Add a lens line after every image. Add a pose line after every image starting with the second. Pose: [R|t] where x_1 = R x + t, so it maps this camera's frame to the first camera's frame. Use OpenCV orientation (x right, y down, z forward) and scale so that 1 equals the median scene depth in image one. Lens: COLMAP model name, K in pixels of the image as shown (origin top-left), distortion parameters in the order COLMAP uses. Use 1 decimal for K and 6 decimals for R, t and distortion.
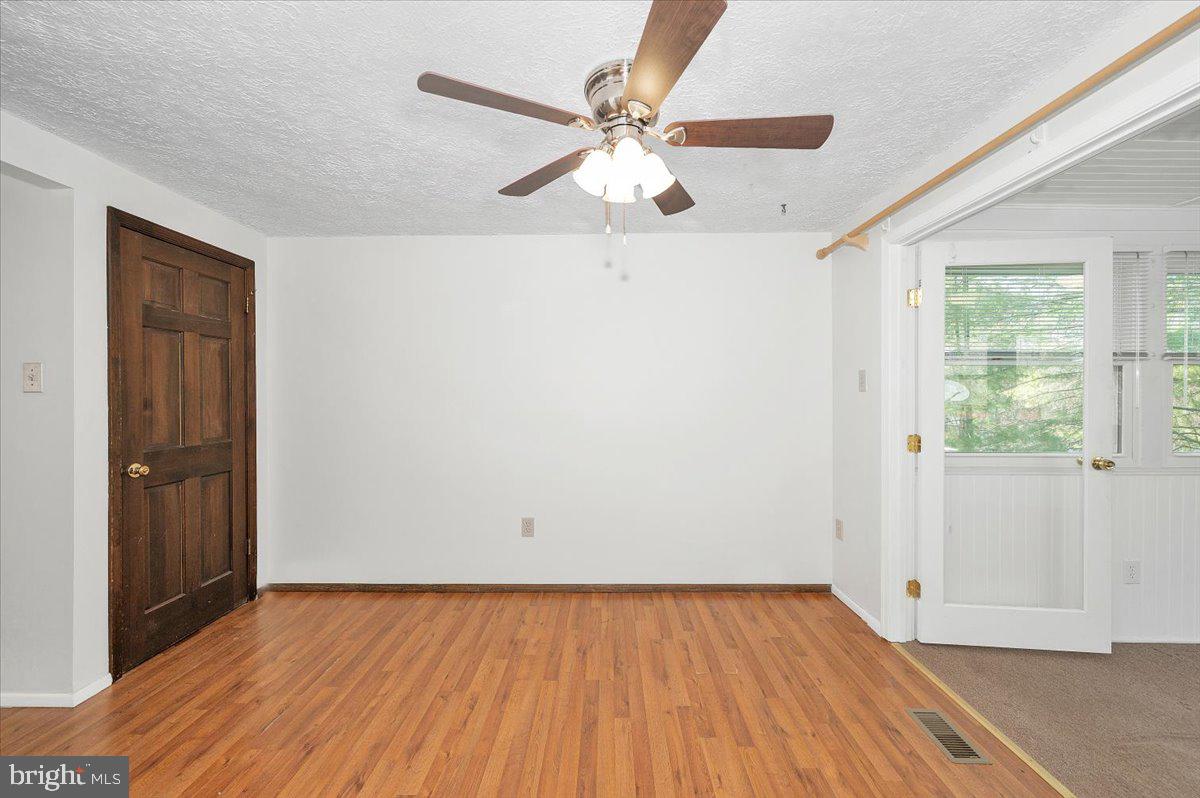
lens RADIAL K [[495.7, 0, 622.7], [0, 495.7, 402.6], [0, 0, 1]] dist [0.000991, 0.000176]
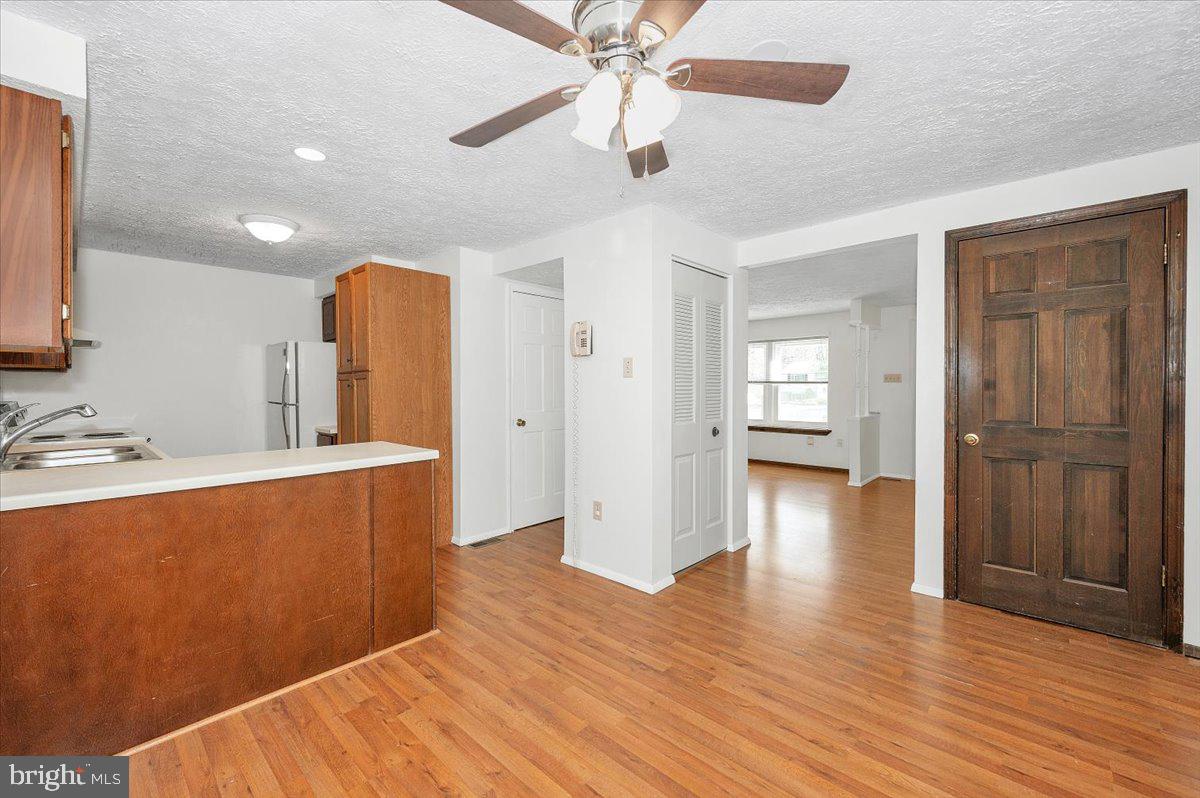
lens RADIAL K [[483.9, 0, 599.0], [0, 483.9, 389.0], [0, 0, 1]] dist [0.001106, 0.000102]
pose [[-0.699820, 0.006122, -0.714293, 0.419312], [-0.008212, 0.999828, 0.016615, 0.001943], [0.714272, 0.017494, -0.699650, 1.017762]]
